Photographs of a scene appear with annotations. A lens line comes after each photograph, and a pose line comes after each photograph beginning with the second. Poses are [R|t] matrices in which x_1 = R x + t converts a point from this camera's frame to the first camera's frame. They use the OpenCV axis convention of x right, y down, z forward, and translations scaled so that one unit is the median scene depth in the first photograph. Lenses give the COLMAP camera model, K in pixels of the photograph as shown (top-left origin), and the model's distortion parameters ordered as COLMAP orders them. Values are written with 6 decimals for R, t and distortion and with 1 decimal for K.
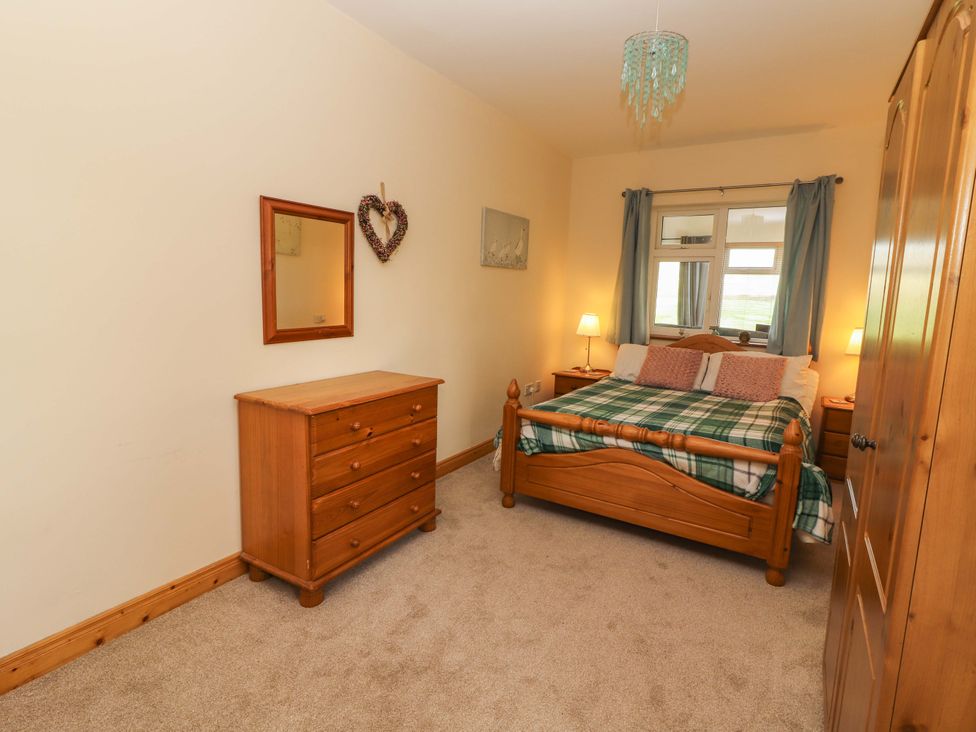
lens RADIAL K [[507.1, 0, 487.4], [0, 507.1, 361.6], [0, 0, 1]] dist [-0.000284, 0.001051]
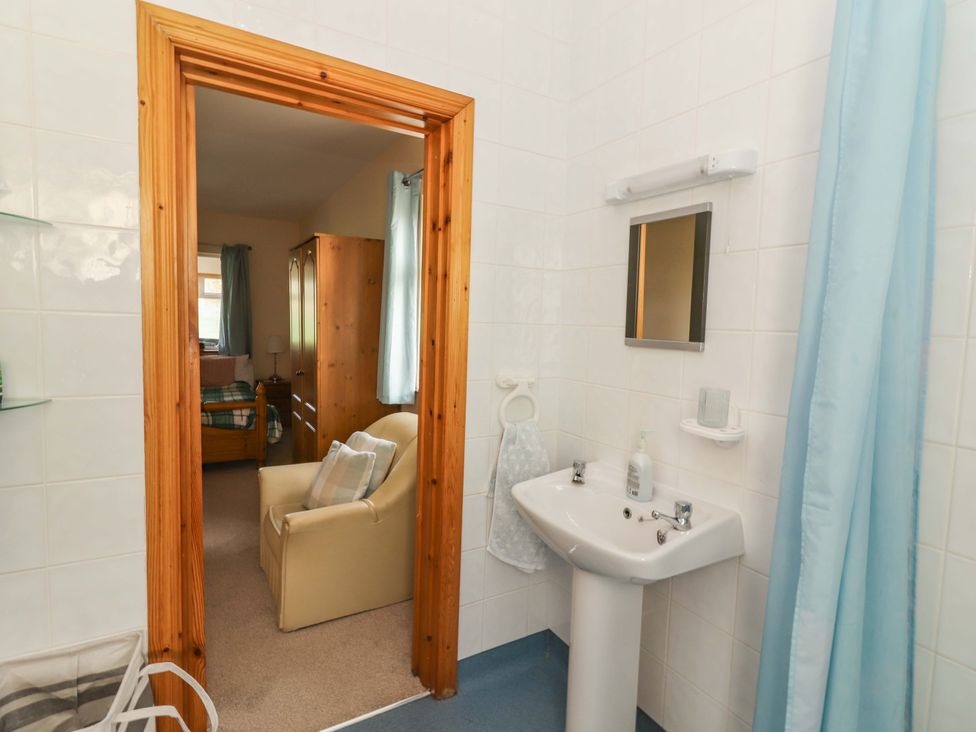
lens RADIAL K [[507.1, 0, 487.4], [0, 507.1, 361.6], [0, 0, 1]] dist [-0.000284, 0.001051]
pose [[0.469442, -0.089425, 0.878423, -0.480329], [0.113854, 0.992683, 0.040211, 0.036332], [-0.875592, 0.081135, 0.476189, -0.491142]]
